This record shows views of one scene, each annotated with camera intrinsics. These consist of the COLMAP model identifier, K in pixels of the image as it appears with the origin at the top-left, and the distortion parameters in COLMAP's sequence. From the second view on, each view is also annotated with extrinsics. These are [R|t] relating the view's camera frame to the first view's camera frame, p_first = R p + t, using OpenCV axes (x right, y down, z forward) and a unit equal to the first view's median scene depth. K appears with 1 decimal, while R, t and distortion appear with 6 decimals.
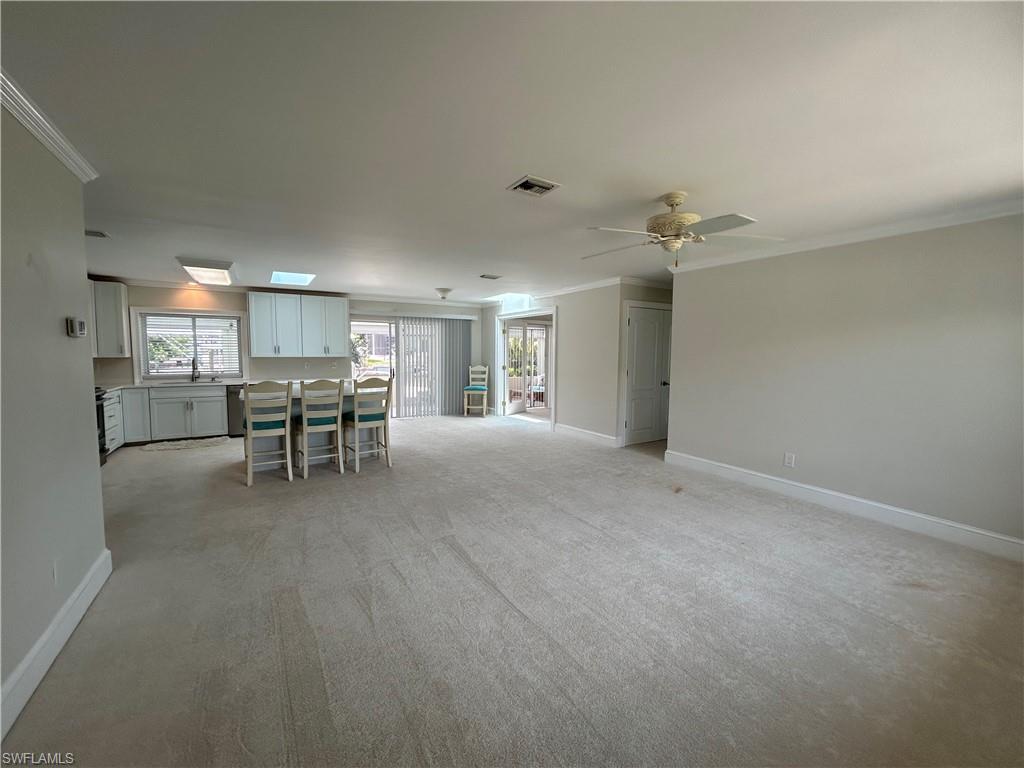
lens RADIAL K [[416.9, 0, 510.9], [0, 416.9, 380.7], [0, 0, 1]] dist [-0.000008, 0.000216]
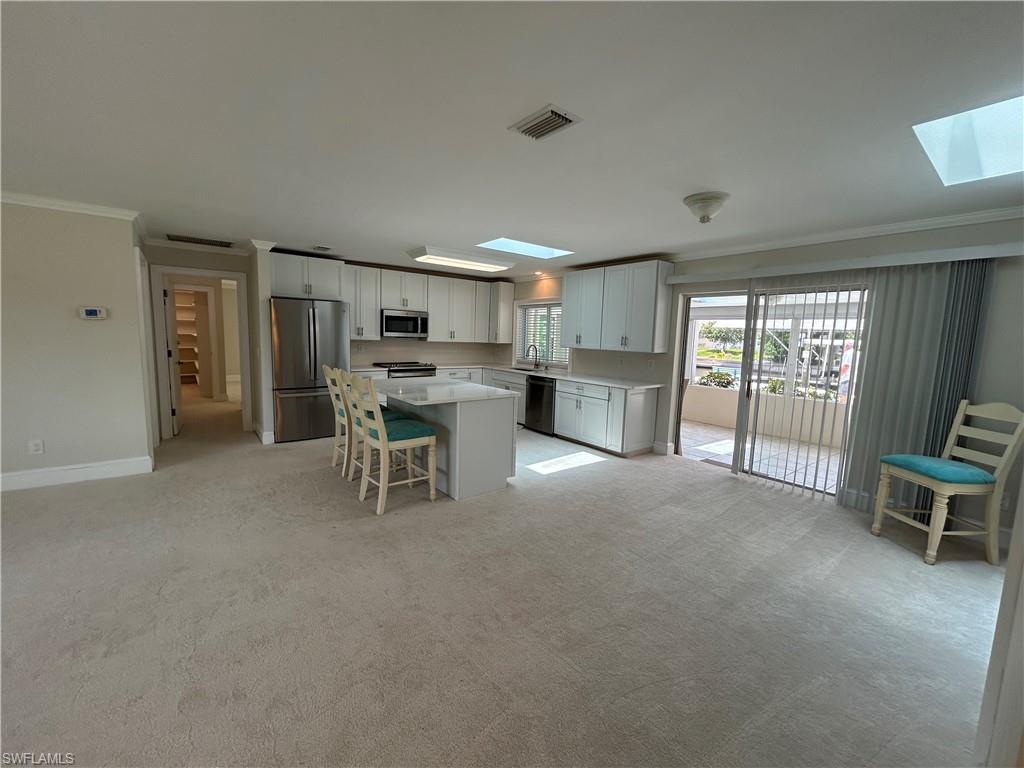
lens RADIAL K [[416.9, 0, 510.9], [0, 416.9, 380.7], [0, 0, 1]] dist [-0.000008, 0.000216]
pose [[0.101823, 0.105447, -0.989198, 0.271902], [-0.105695, 0.989885, 0.094640, -0.061438], [0.989172, 0.094917, 0.111938, 0.844203]]
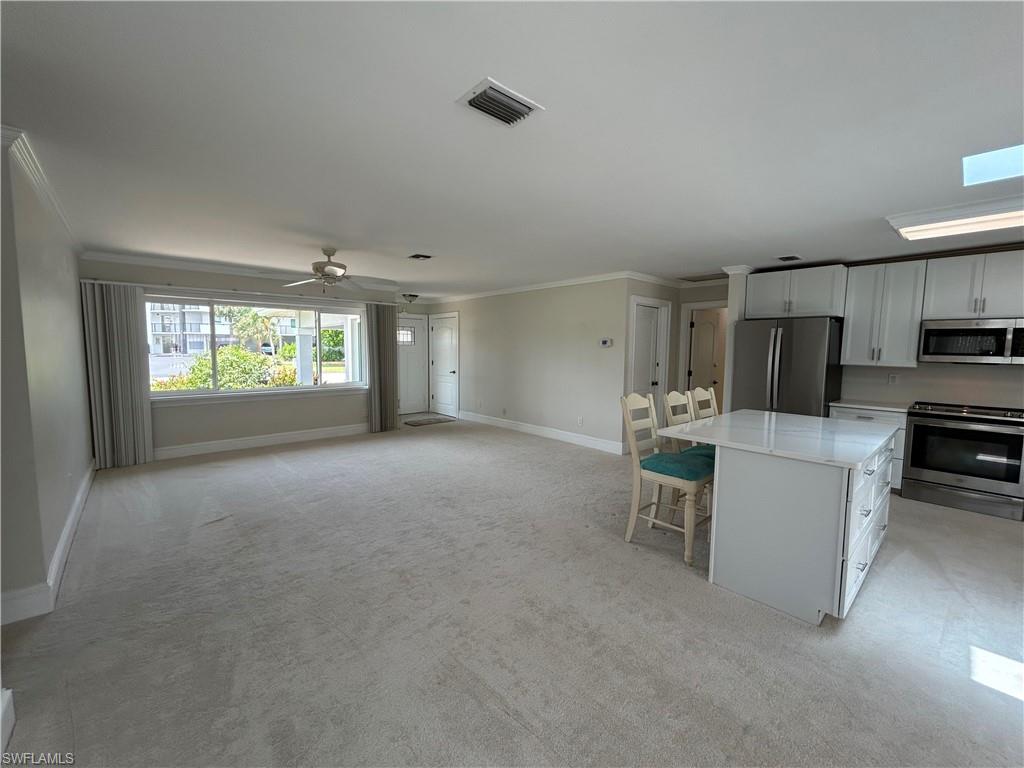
lens RADIAL K [[416.9, 0, 510.9], [0, 416.9, 380.7], [0, 0, 1]] dist [-0.000008, 0.000216]
pose [[-0.984595, -0.007494, -0.174687, -0.004648], [-0.034802, 0.987490, 0.153792, -0.087665], [0.171350, 0.157502, -0.972539, 1.168843]]
